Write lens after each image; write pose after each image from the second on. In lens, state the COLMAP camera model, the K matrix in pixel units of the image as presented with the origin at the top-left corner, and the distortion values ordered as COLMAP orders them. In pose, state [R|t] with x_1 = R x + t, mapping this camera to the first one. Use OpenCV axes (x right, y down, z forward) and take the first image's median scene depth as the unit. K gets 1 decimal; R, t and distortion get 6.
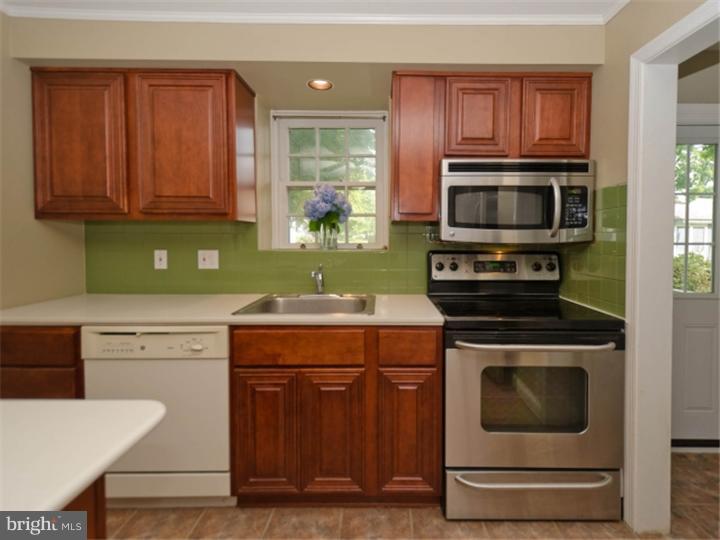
lens RADIAL K [[357.4, 0, 381.9], [0, 357.4, 251.1], [0, 0, 1]] dist [0.018884, -0.000279]
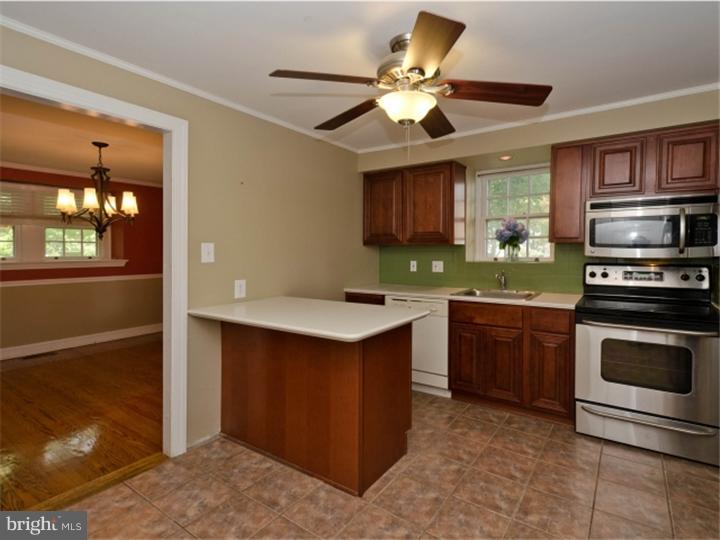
lens RADIAL K [[356.1, 0, 375.5], [0, 356.1, 272.3], [0, 0, 1]] dist [0.002642, 0.000372]
pose [[0.825418, 0.027795, -0.563837, 0.283623], [-0.014973, 0.999514, 0.027352, 0.010786], [0.564323, -0.014134, 0.825433, -0.699809]]
